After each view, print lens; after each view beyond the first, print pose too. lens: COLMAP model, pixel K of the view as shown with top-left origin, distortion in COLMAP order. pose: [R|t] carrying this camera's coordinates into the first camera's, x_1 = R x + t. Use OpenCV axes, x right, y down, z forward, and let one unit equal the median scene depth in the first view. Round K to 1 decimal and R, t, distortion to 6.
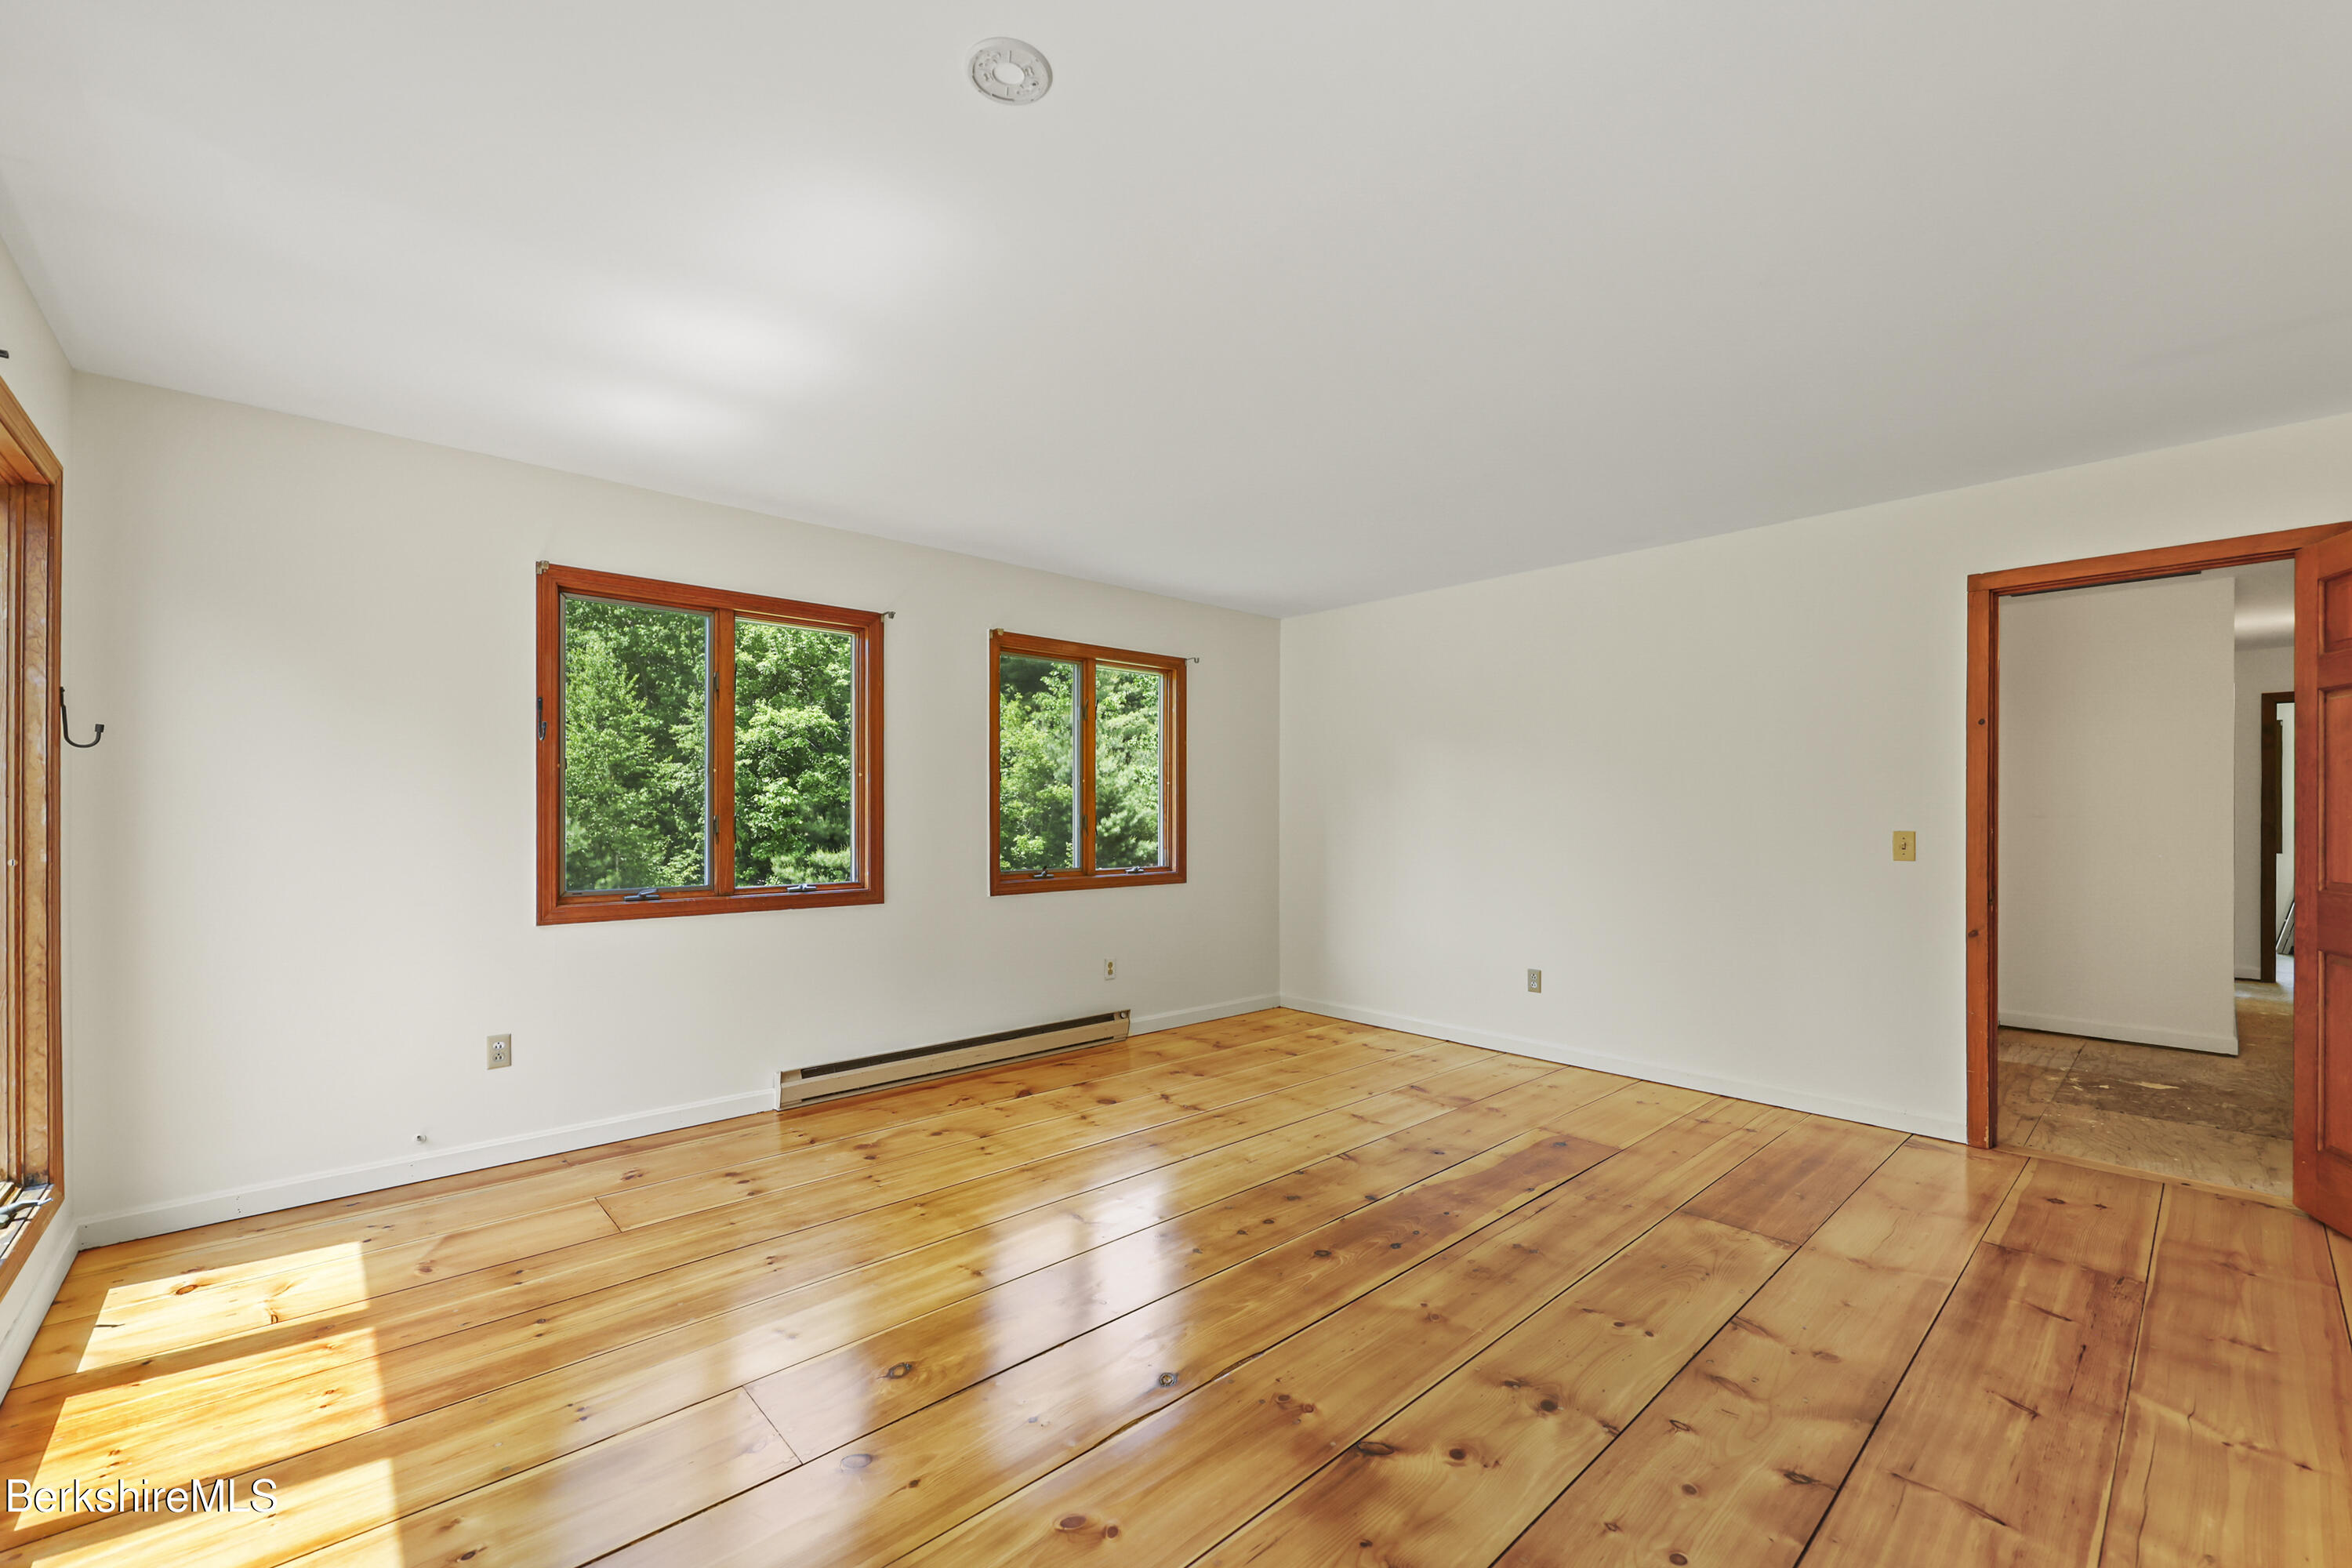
lens RADIAL K [[955.0, 0, 1178.4], [0, 955.0, 776.9], [0, 0, 1]] dist [0.000602, 0.000303]
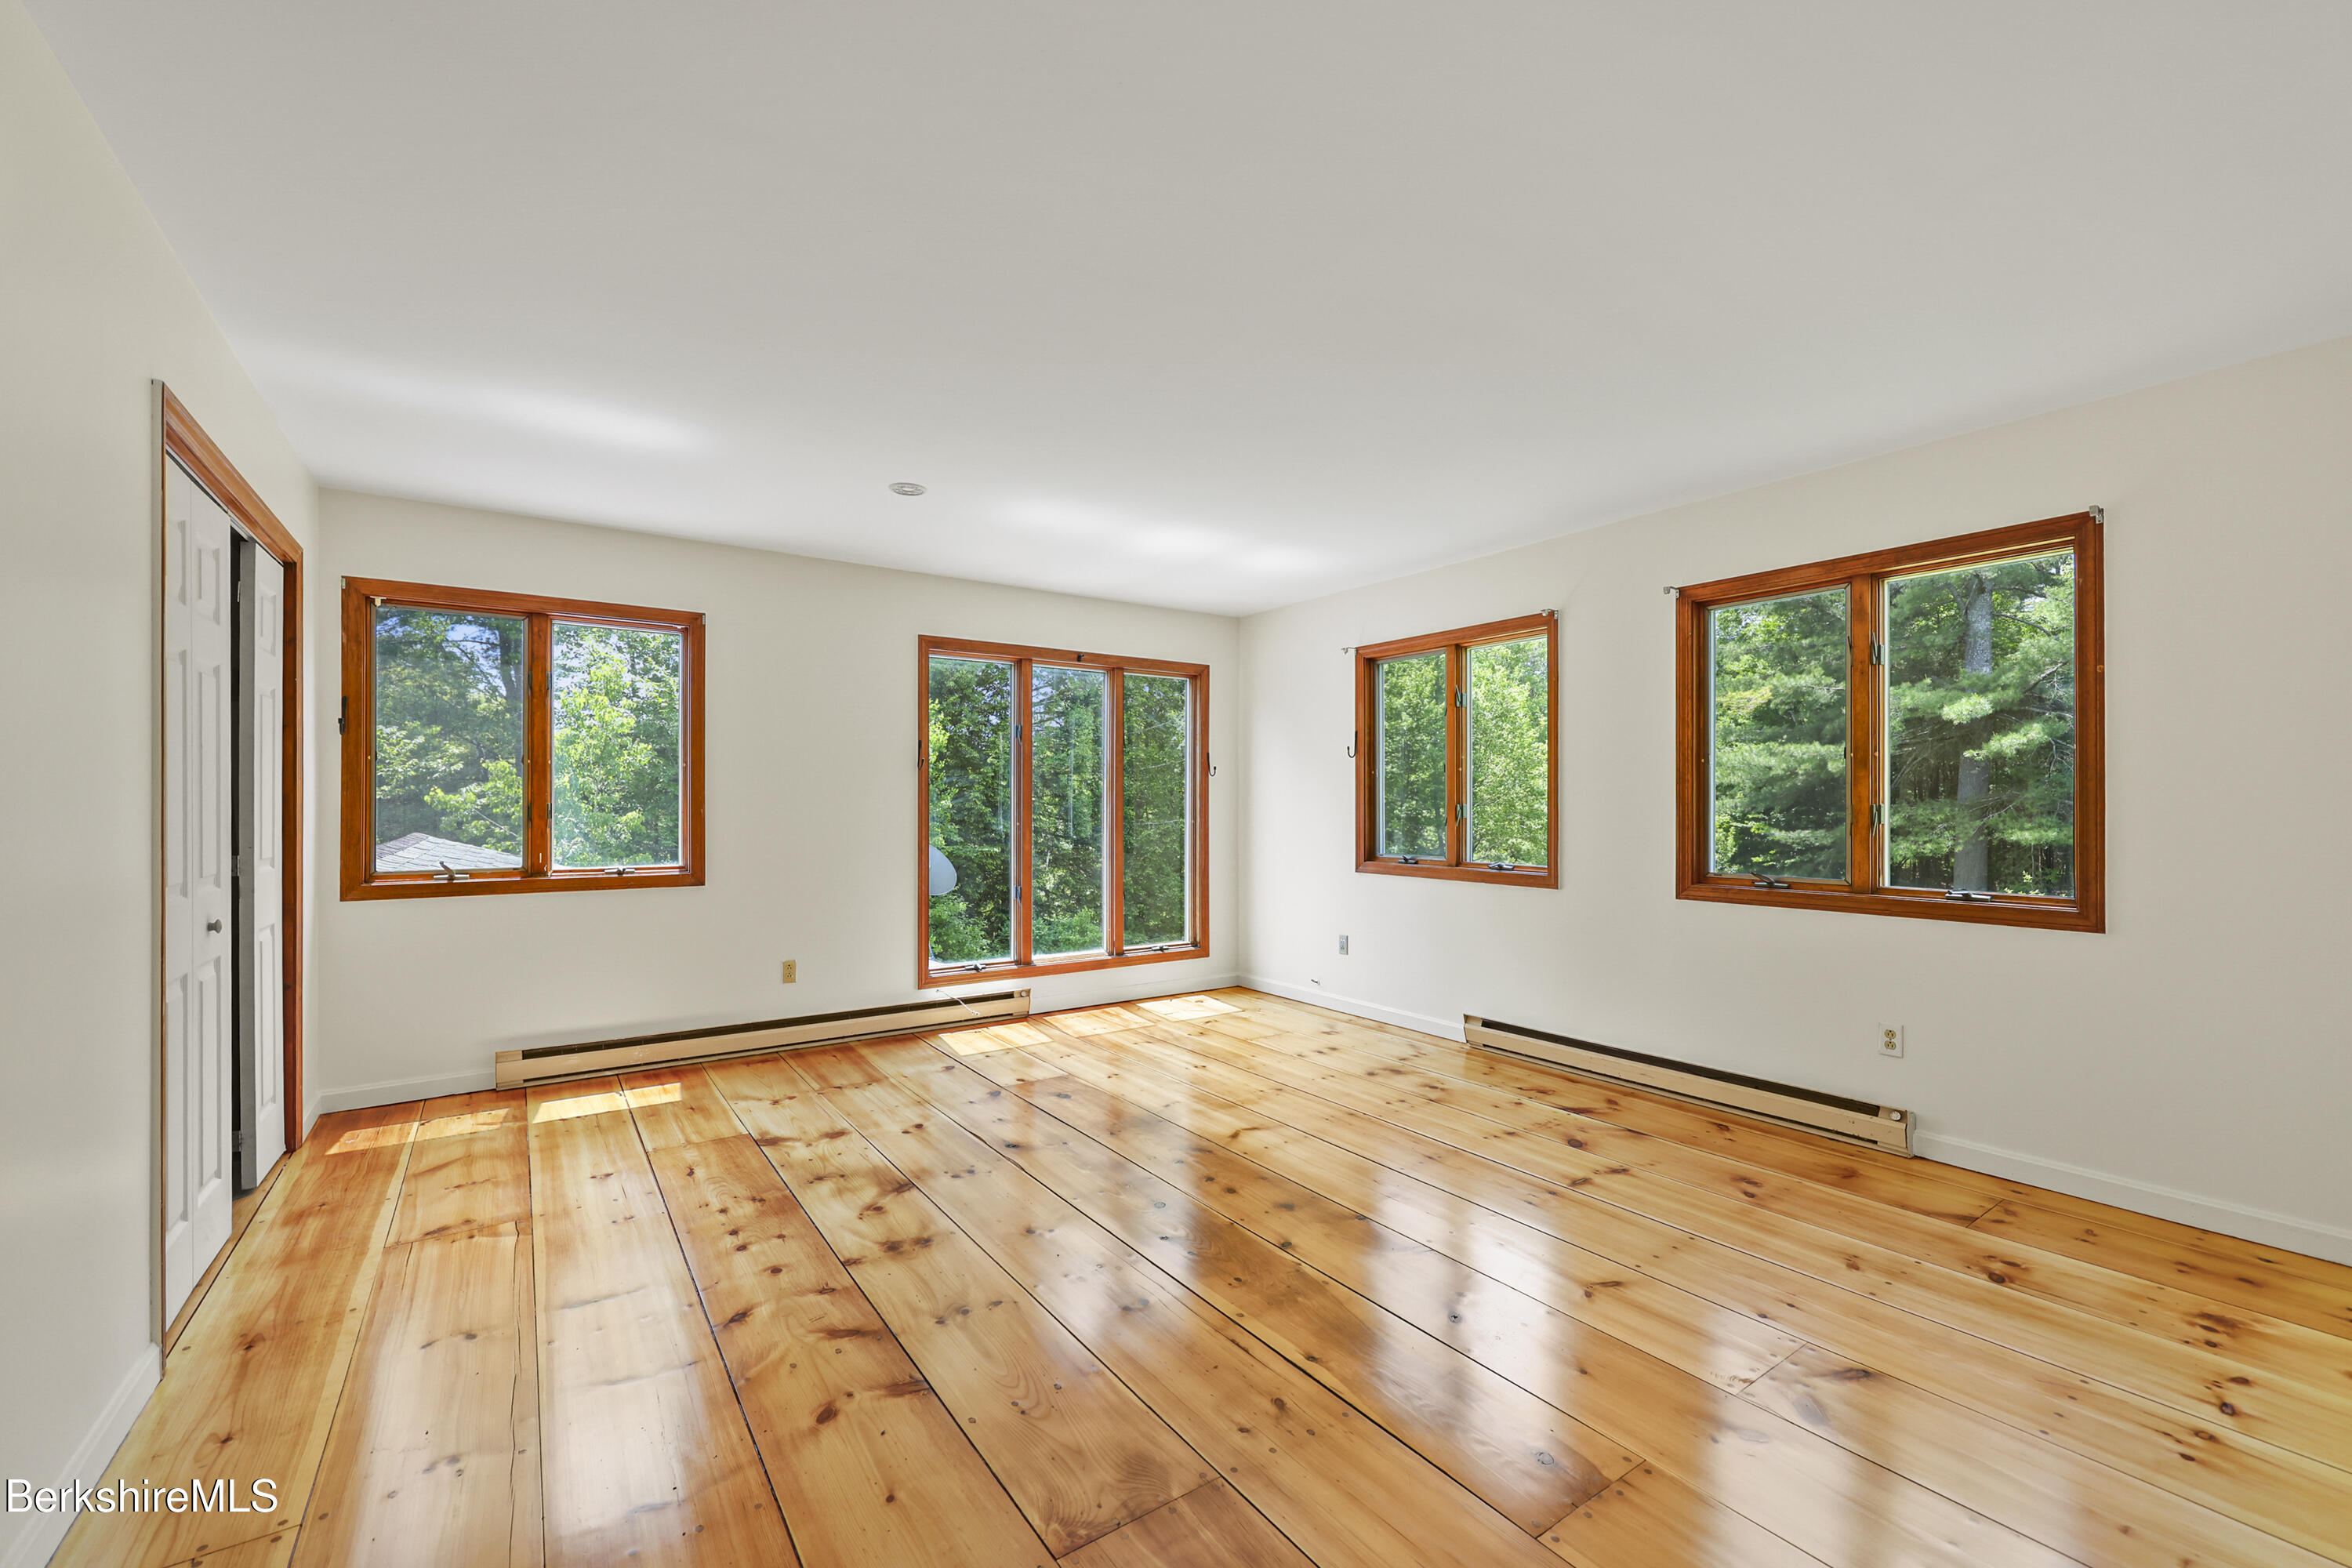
lens RADIAL K [[957.7, 0, 1181.9], [0, 957.7, 802.0], [0, 0, 1]] dist [-0.000003, -0.000139]
pose [[-0.132375, -0.003343, -0.991194, 0.795388], [0.036939, 0.999283, -0.008304, 0.034224], [0.990511, -0.037713, -0.132157, 0.770284]]
